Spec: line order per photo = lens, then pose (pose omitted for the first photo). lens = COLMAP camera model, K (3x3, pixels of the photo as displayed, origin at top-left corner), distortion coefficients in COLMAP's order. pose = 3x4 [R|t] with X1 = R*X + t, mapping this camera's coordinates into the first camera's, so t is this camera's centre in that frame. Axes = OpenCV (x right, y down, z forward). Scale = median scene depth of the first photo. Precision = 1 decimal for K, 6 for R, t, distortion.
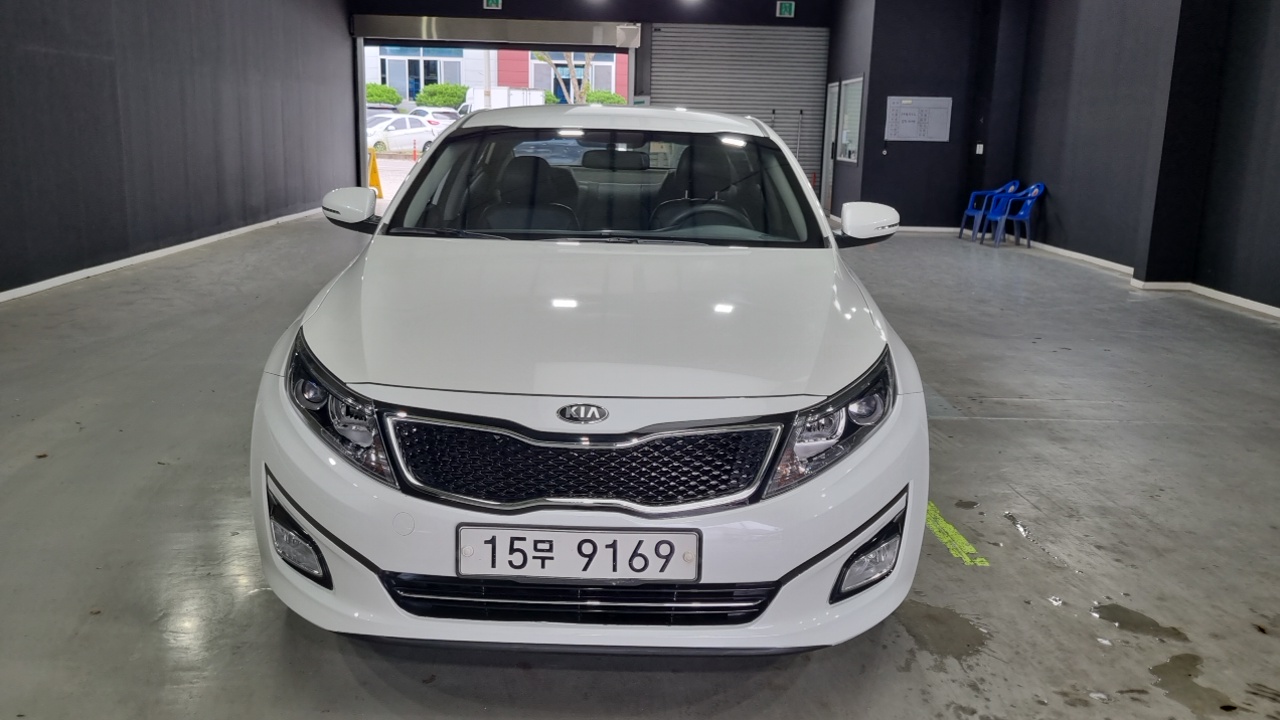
lens RADIAL K [[971.5, 0, 632.2], [0, 971.5, 359.0], [0, 0, 1]] dist [0.029521, -0.015967]
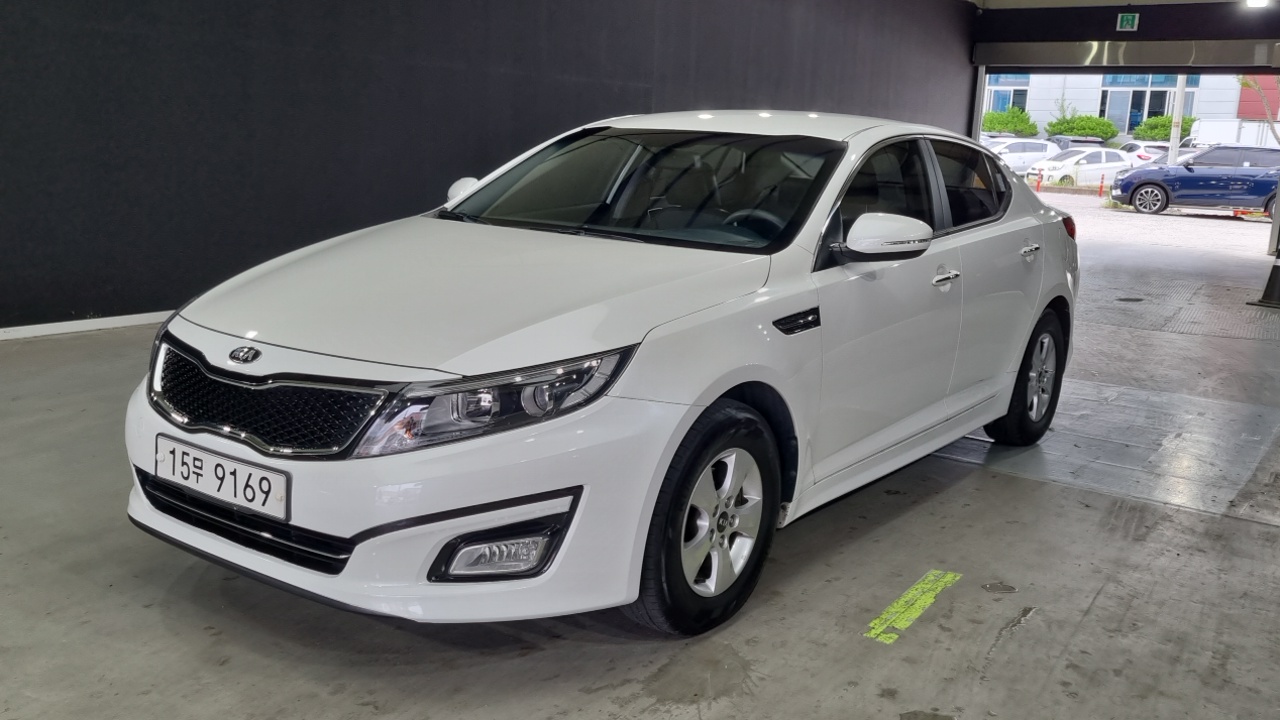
lens RADIAL K [[987.5, 0, 651.4], [0, 987.5, 353.7], [0, 0, 1]] dist [0.016688, 0.002324]
pose [[0.862416, 0.122397, -0.491180, 0.932346], [-0.139293, 0.990249, 0.002187, -0.014449], [0.486658, 0.066532, 0.871055, 0.227424]]
